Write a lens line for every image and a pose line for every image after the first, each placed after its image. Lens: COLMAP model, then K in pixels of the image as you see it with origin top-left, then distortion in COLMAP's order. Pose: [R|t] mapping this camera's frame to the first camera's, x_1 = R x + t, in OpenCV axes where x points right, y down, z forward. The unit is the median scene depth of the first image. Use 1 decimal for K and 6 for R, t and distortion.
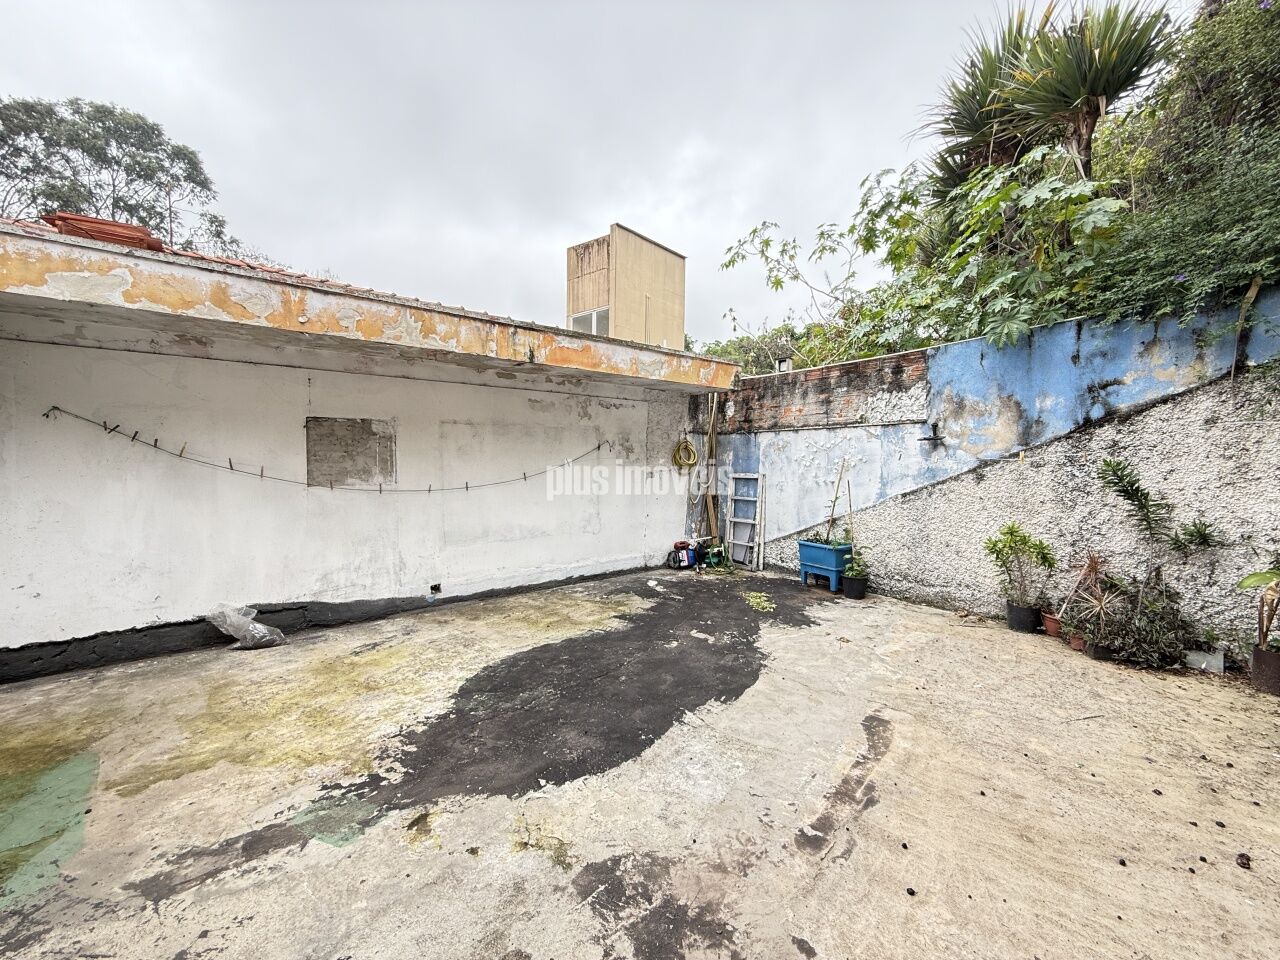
lens RADIAL K [[513.8, 0, 639.8], [0, 513.8, 480.6], [0, 0, 1]] dist [0.003492, -0.000754]
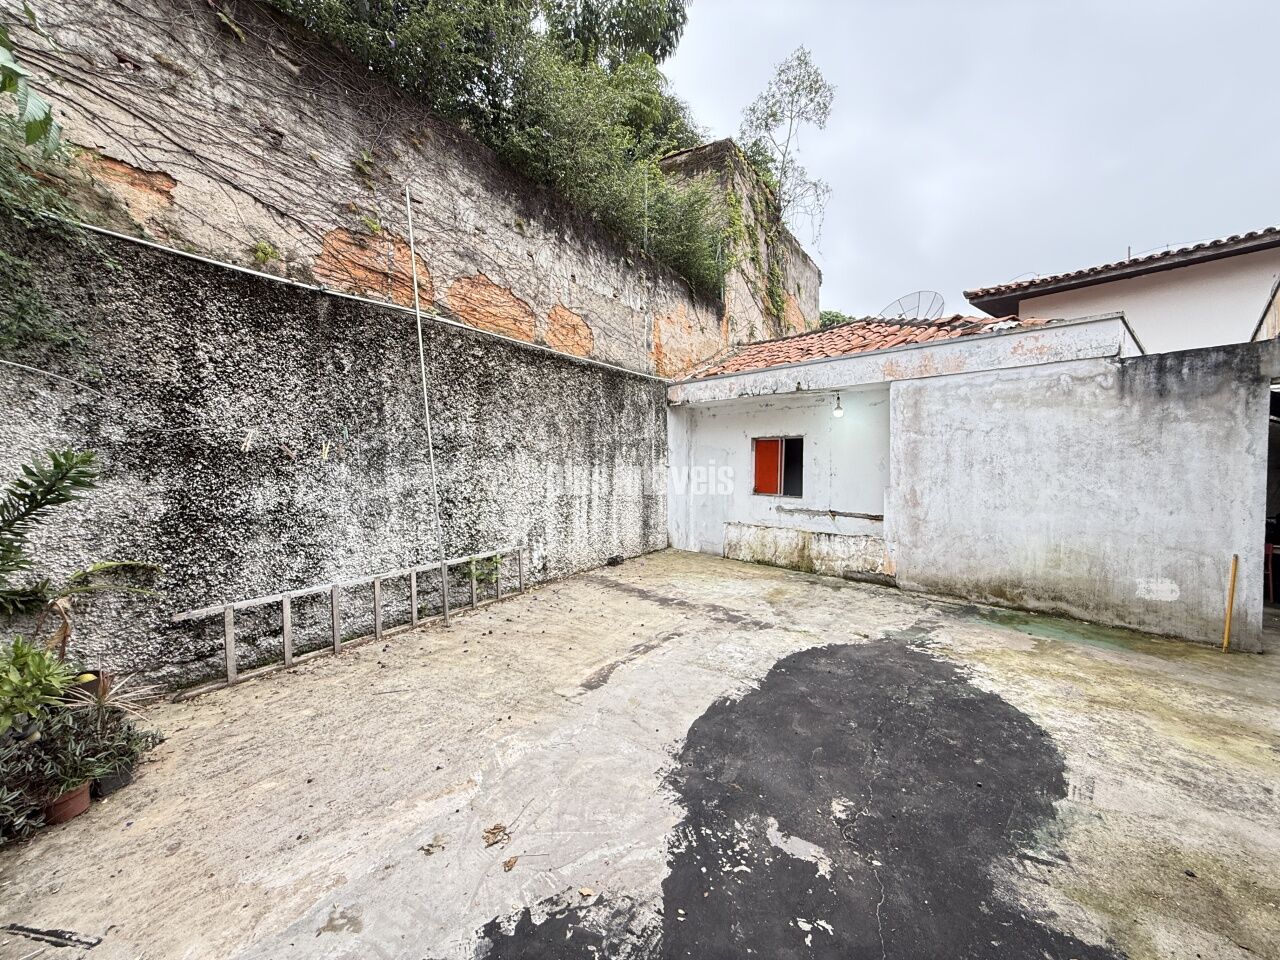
lens RADIAL K [[513.8, 0, 639.7], [0, 513.8, 480.8], [0, 0, 1]] dist [0.003492, -0.000754]
pose [[-0.997647, -0.002842, -0.068498, 0.397195], [-0.008423, 0.996652, 0.081323, -0.070228], [0.068038, 0.081708, -0.994331, 1.927393]]
